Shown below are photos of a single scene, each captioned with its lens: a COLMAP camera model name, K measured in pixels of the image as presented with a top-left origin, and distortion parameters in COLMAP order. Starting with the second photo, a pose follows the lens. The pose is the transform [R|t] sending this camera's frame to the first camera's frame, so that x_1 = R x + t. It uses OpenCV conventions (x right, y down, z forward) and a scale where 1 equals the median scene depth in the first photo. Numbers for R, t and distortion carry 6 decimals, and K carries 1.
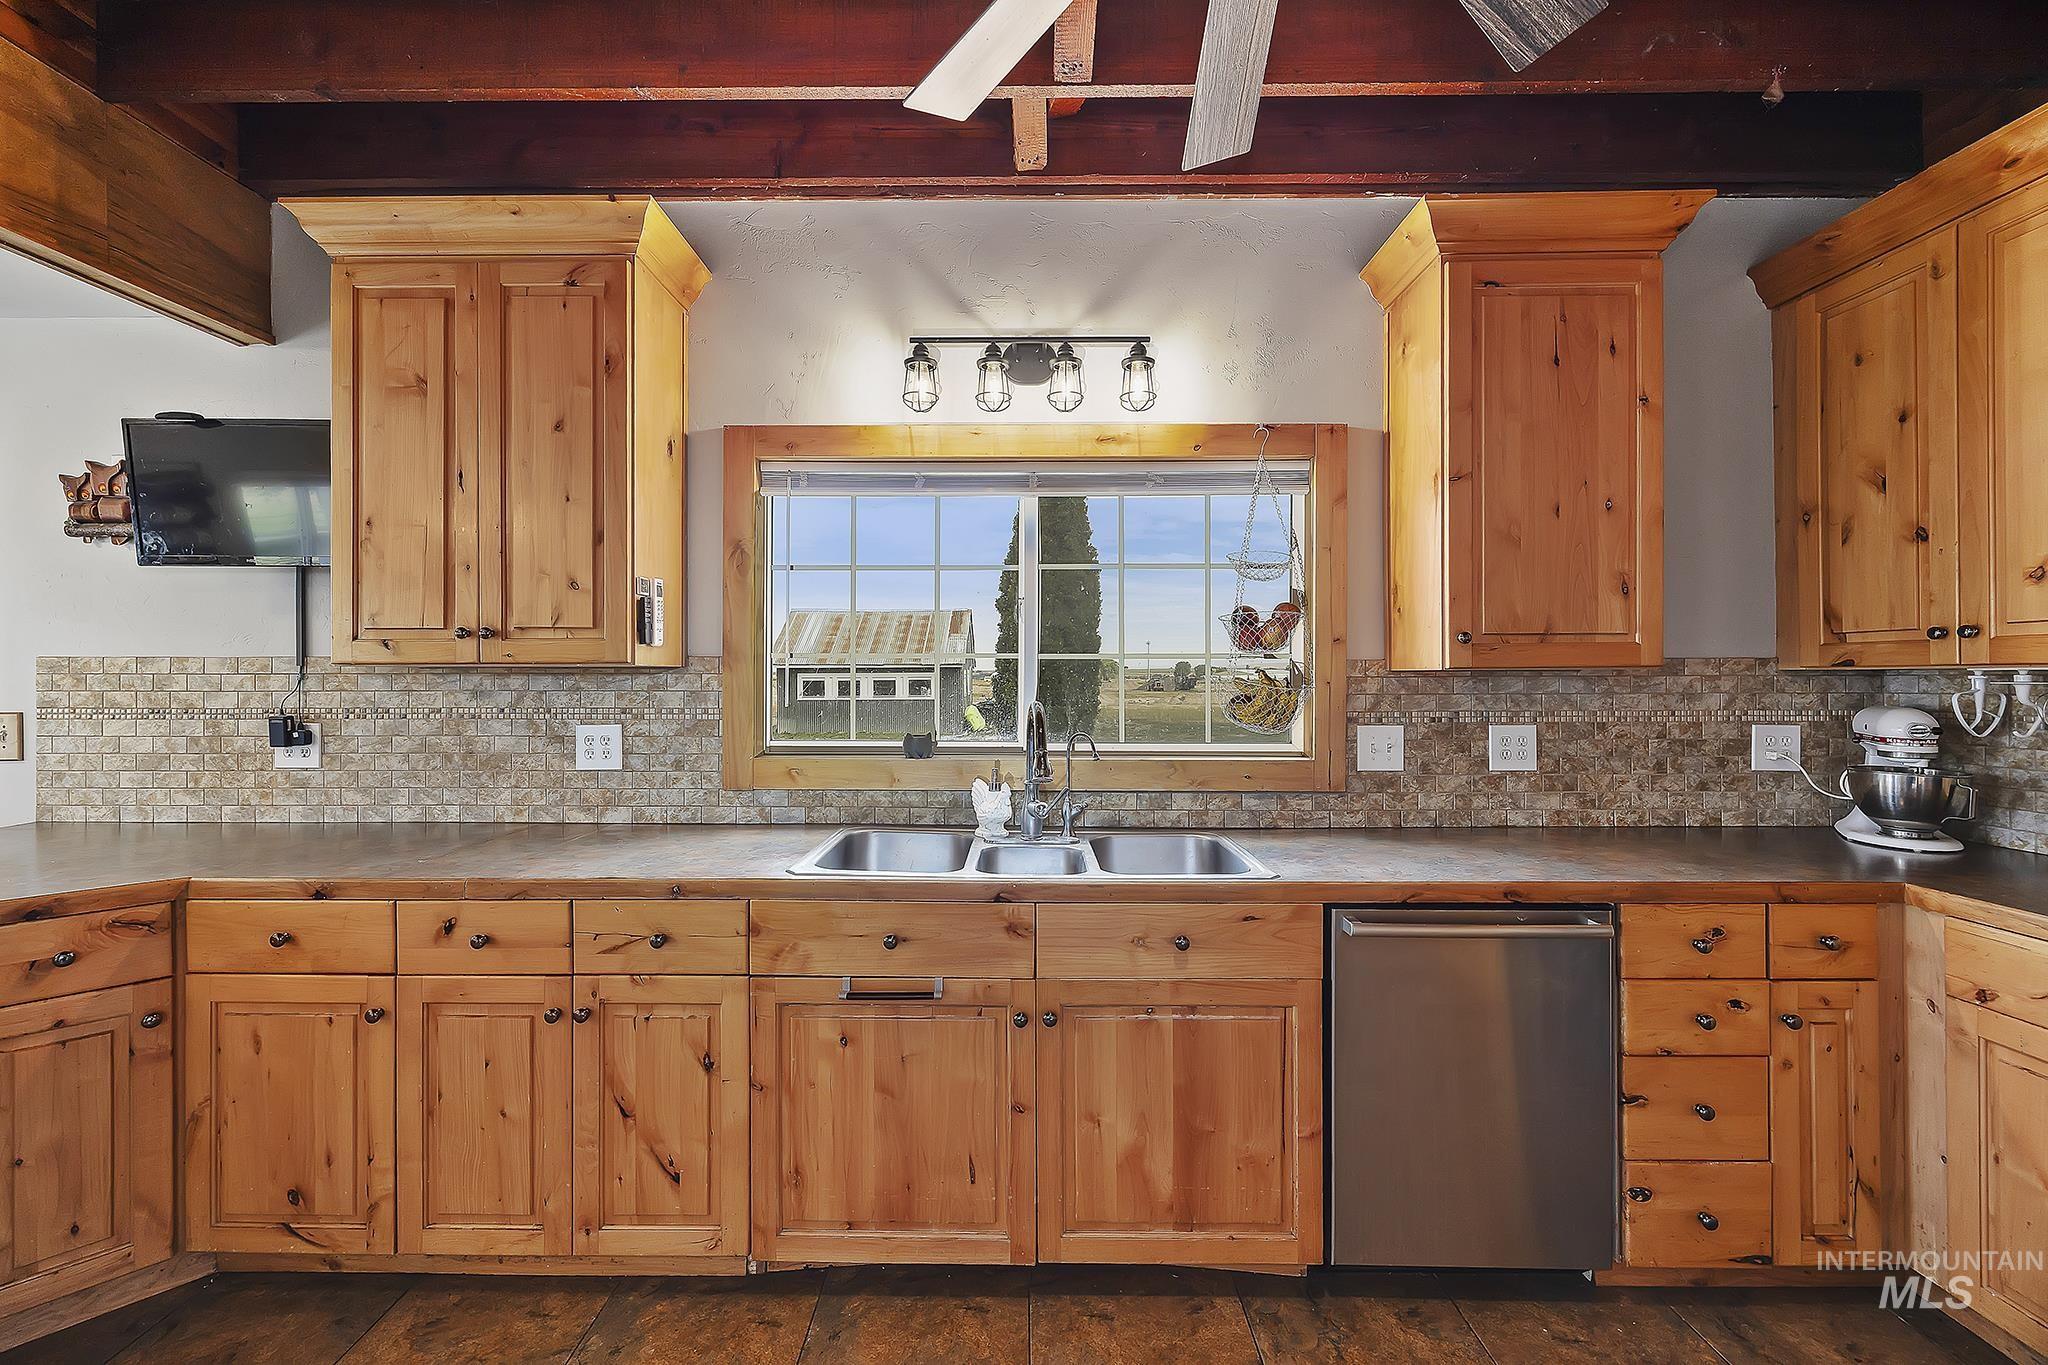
lens RADIAL K [[805.2, 0, 1017.8], [0, 805.2, 672.3], [0, 0, 1]] dist [0.002642, -0.000717]
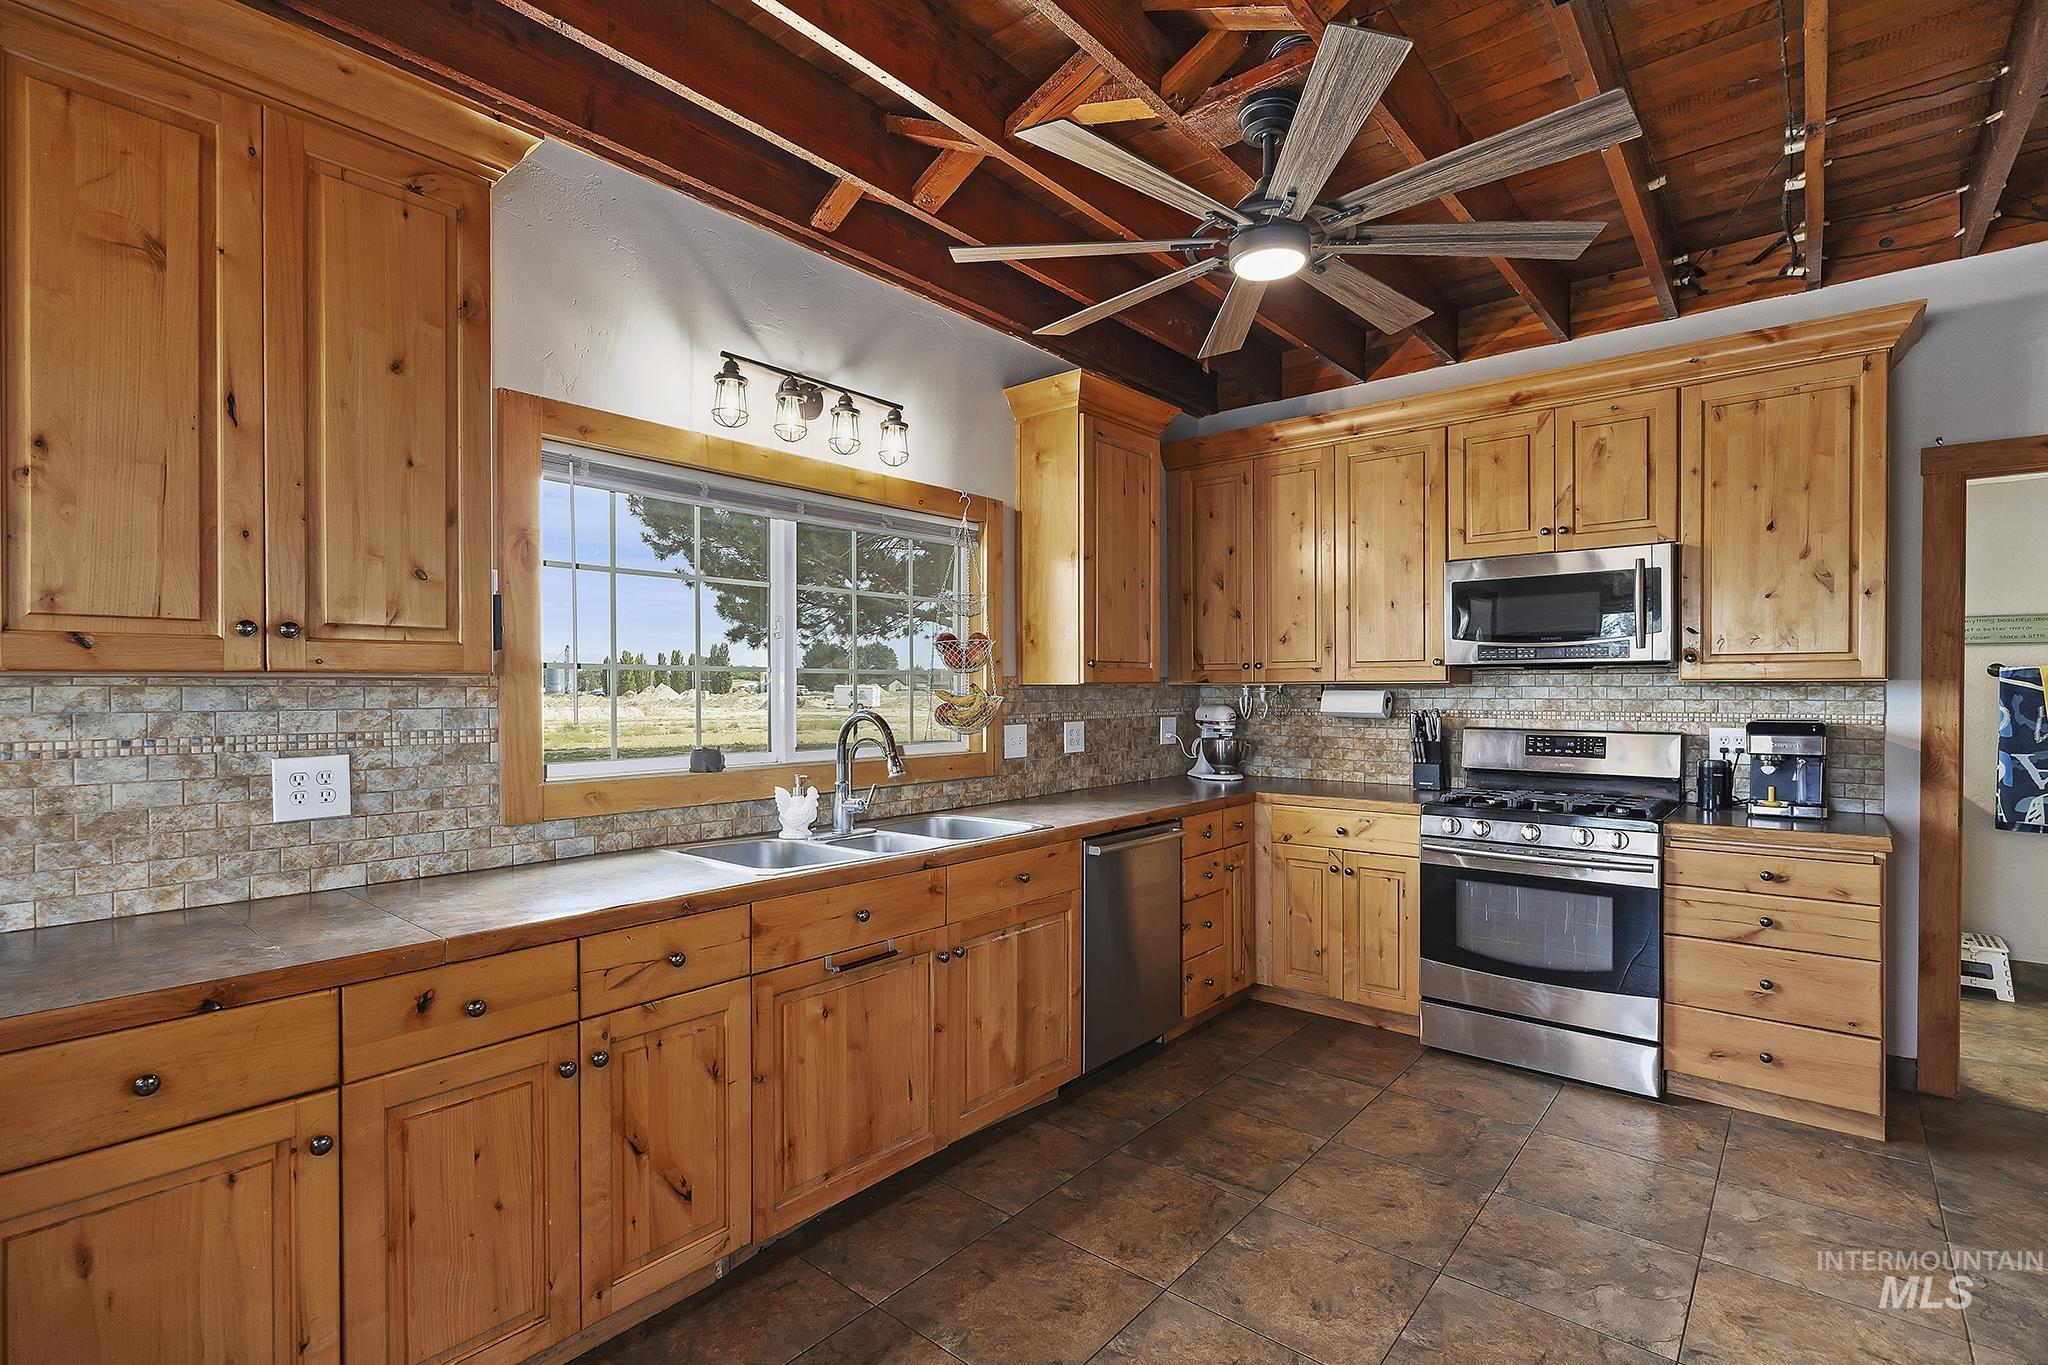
lens RADIAL K [[943.9, 0, 1038.7], [0, 943.9, 691.4], [0, 0, 1]] dist [-0.007205, 0.002369]
pose [[0.632204, -0.003197, 0.774795, -0.878123], [-0.000853, 0.999988, 0.004822, 0.001714], [-0.774801, -0.003710, 0.632194, -0.050423]]
